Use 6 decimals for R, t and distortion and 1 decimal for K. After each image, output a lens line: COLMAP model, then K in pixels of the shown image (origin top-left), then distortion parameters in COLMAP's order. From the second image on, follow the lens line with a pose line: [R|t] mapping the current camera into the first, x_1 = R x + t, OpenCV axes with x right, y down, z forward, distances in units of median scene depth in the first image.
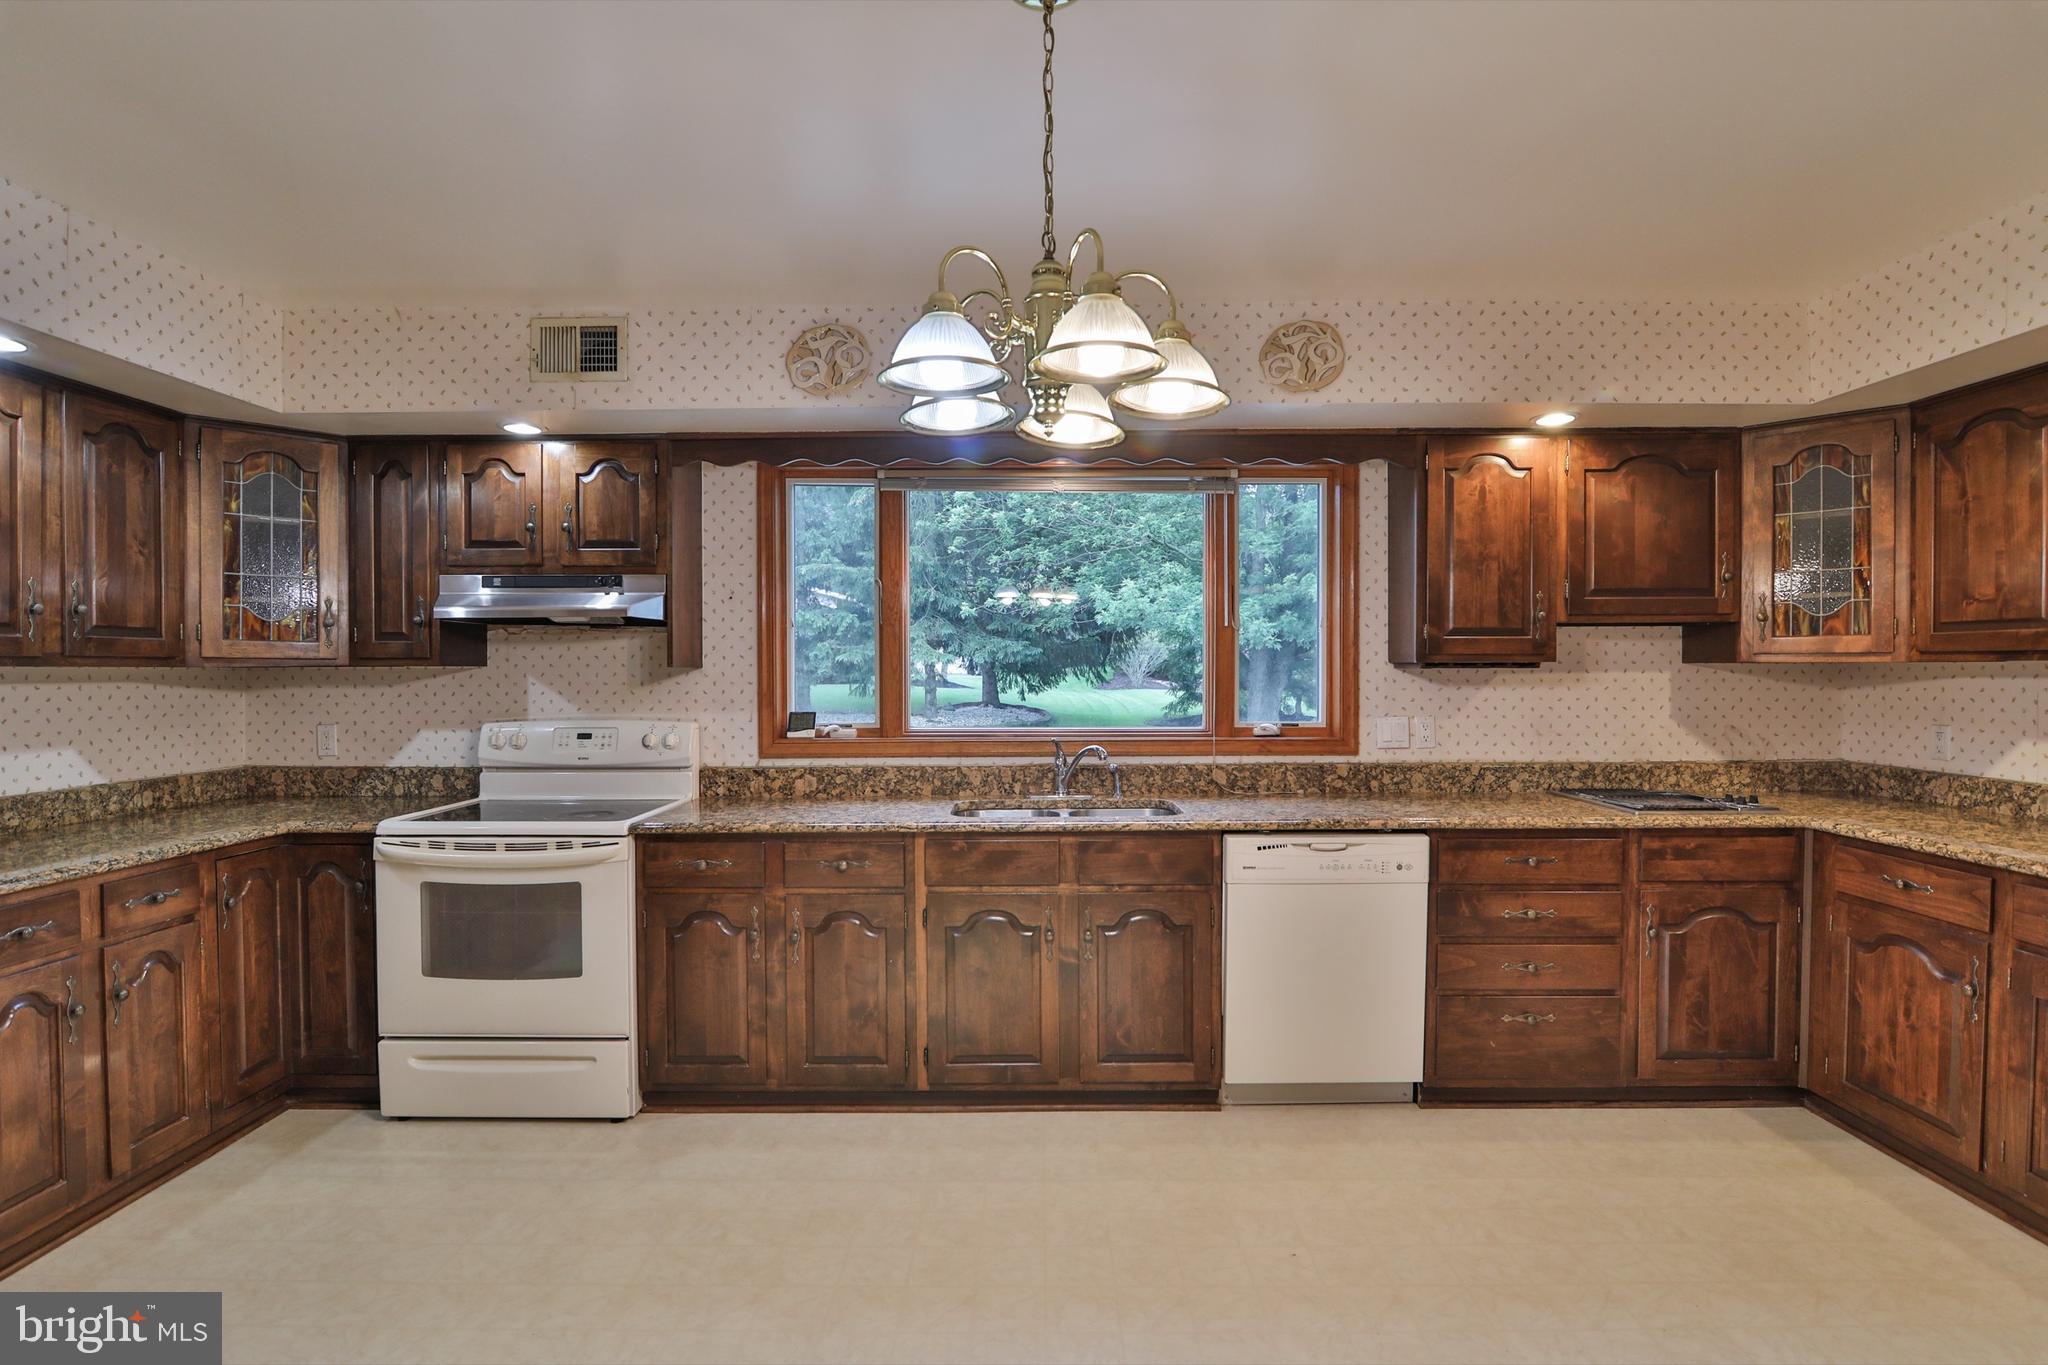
lens RADIAL K [[989.6, 0, 1026.4], [0, 989.6, 688.7], [0, 0, 1]] dist [-0.023568, -0.000158]
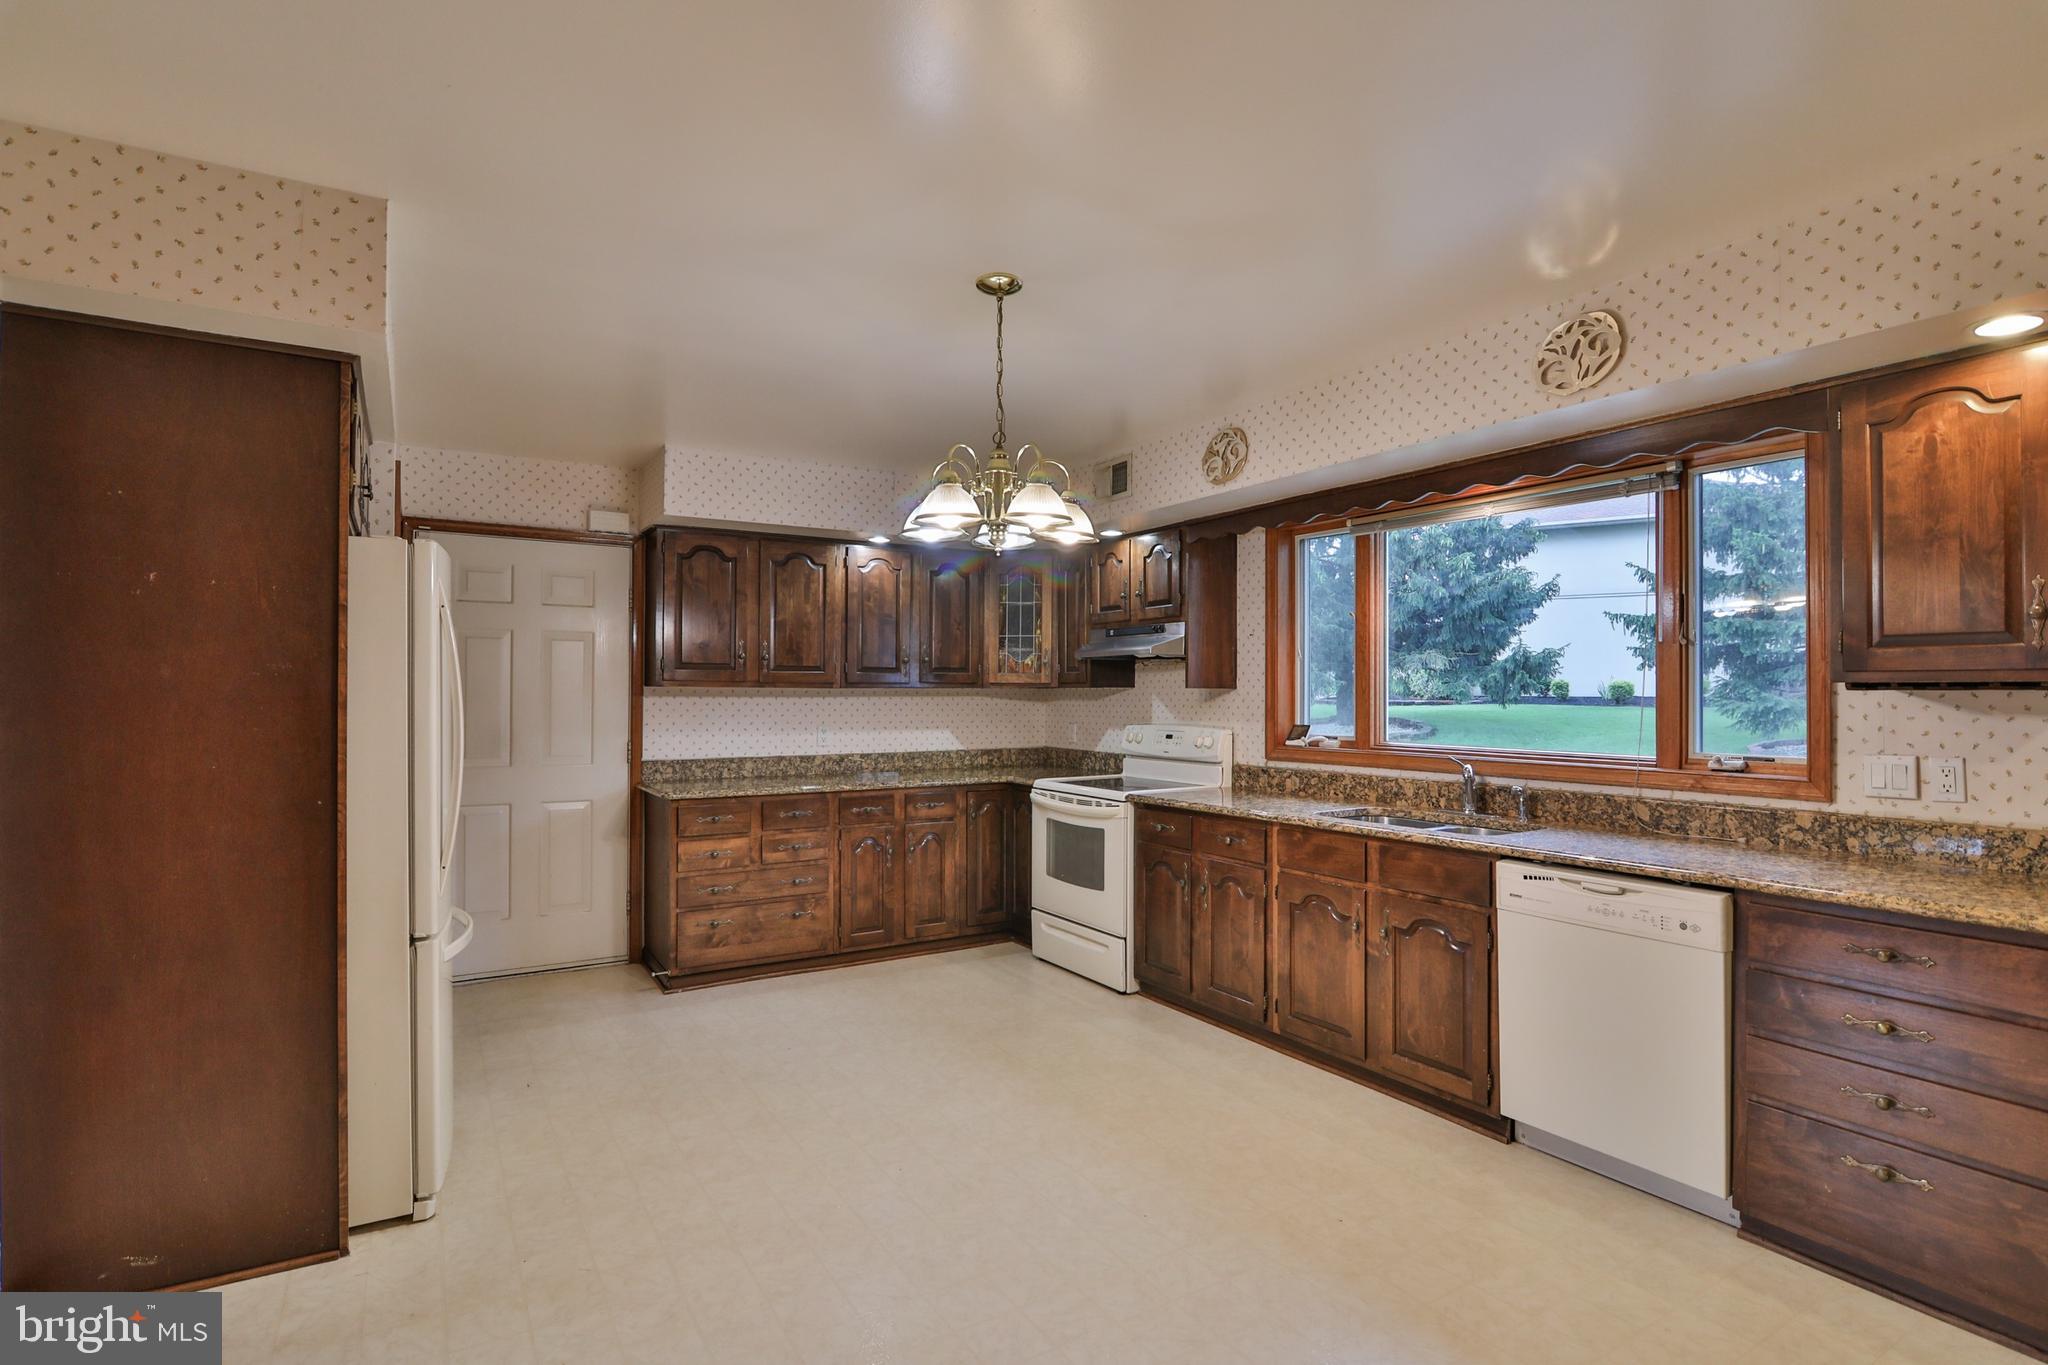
lens RADIAL K [[989.6, 0, 1026.4], [0, 989.6, 688.7], [0, 0, 1]] dist [-0.023568, -0.000158]
pose [[0.530772, 0.000656, -0.847514, 0.769068], [-0.016886, 0.999809, -0.009801, -0.004217], [0.847346, 0.019513, 0.530682, 0.074681]]
